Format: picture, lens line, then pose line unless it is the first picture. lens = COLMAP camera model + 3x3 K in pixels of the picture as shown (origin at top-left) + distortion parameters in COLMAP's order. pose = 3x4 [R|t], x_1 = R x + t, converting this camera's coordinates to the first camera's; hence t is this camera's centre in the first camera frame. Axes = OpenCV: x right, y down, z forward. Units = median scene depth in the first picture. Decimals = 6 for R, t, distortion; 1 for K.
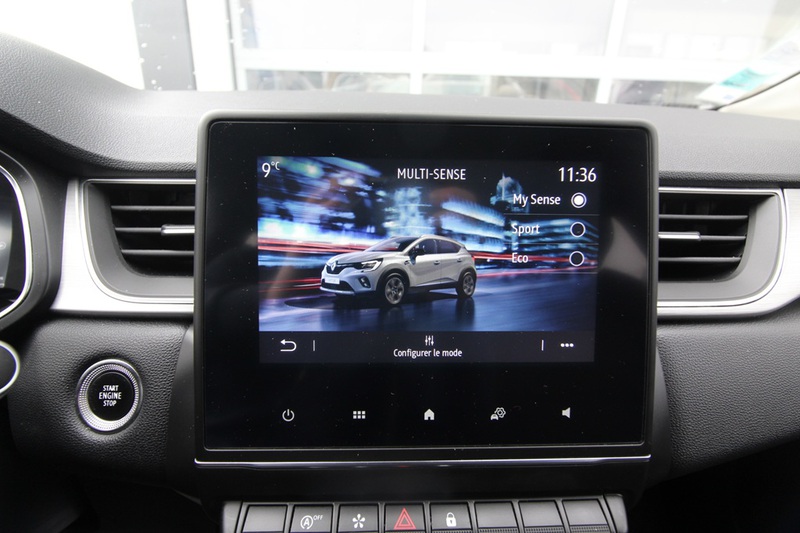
lens RADIAL K [[355.6, 0, 400.5], [0, 355.6, 246.9], [0, 0, 1]] dist [-0.023732, 0.000218]
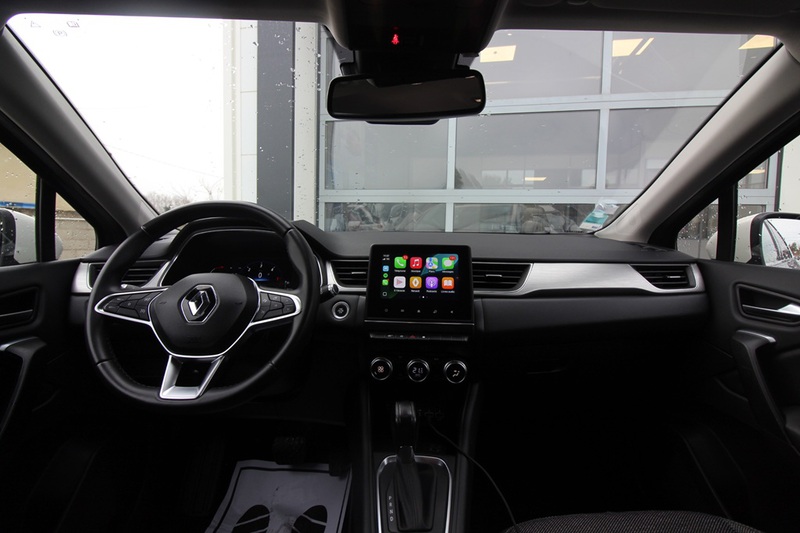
lens RADIAL K [[355.6, 0, 400.5], [0, 355.6, 246.9], [0, 0, 1]] dist [-0.023732, 0.000218]
pose [[0.992187, -0.005168, -0.124650, 0.343066], [-0.032813, 0.953153, -0.300705, 0.881159], [0.120364, 0.302446, 0.945536, -2.836888]]
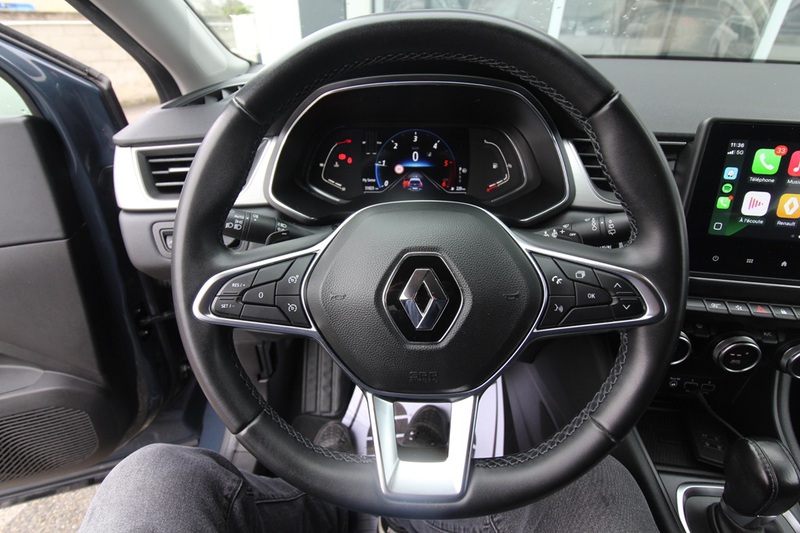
lens RADIAL K [[355.6, 0, 400.5], [0, 355.6, 246.9], [0, 0, 1]] dist [-0.023732, 0.000218]
pose [[0.979870, 0.083775, -0.181209, -1.601182], [-0.045313, 0.977332, 0.206805, 0.032197], [0.194427, -0.194431, 0.961455, -1.283388]]
